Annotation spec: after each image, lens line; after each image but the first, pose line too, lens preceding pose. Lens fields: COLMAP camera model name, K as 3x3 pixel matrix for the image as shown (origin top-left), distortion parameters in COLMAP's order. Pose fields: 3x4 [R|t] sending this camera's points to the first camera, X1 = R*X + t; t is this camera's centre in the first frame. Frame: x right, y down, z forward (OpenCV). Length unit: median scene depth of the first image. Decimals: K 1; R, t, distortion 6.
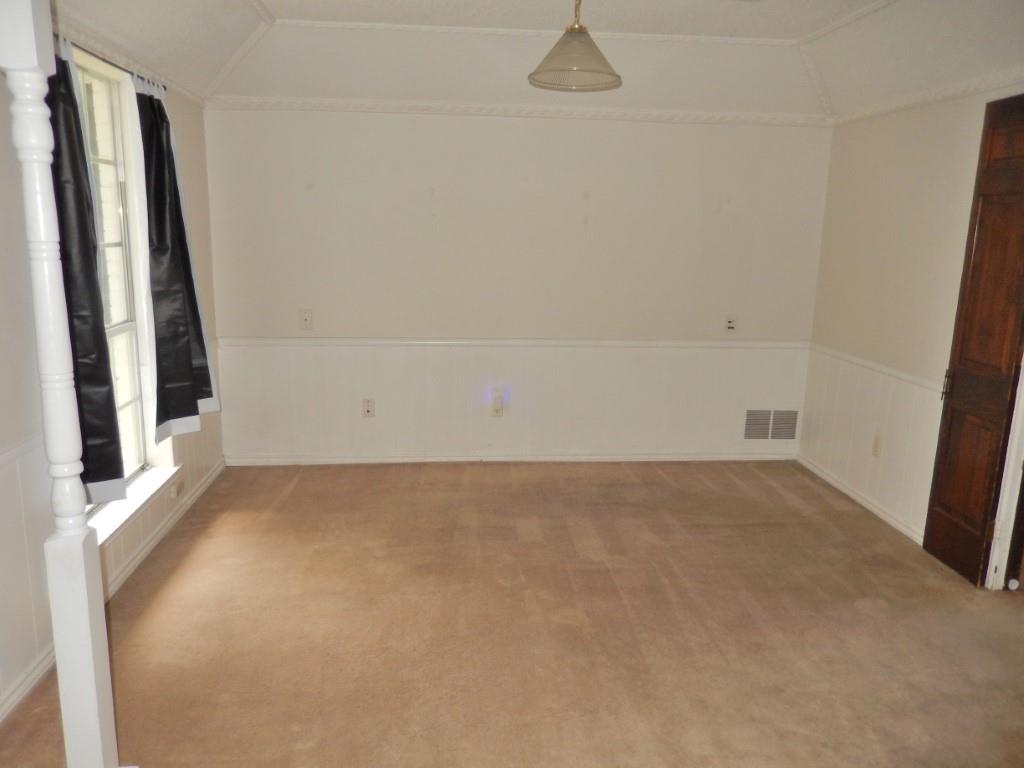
lens RADIAL K [[776.1, 0, 511.1], [0, 776.1, 376.5], [0, 0, 1]] dist [0.000664, -0.014381]
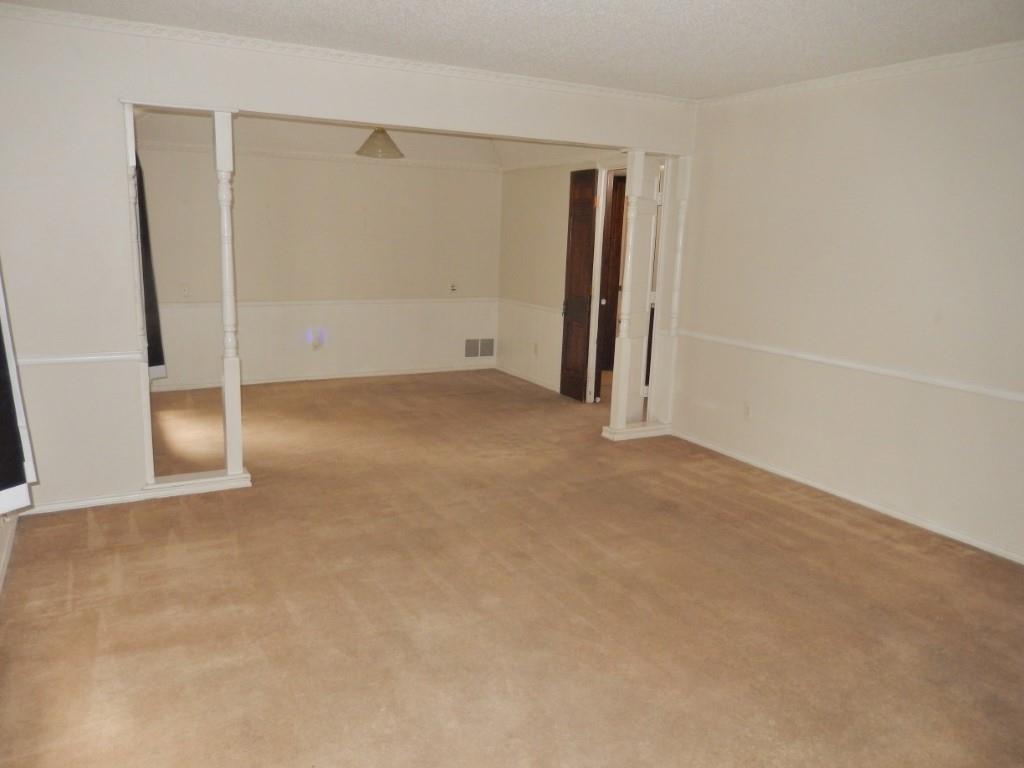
lens RADIAL K [[764.2, 0, 510.0], [0, 764.2, 380.9], [0, 0, 1]] dist [-0.006370, -0.003321]
pose [[0.921089, -0.070521, 0.382912, -0.265322], [0.067189, 0.997496, 0.022087, 0.111120], [-0.383510, 0.005384, 0.923521, -0.603482]]
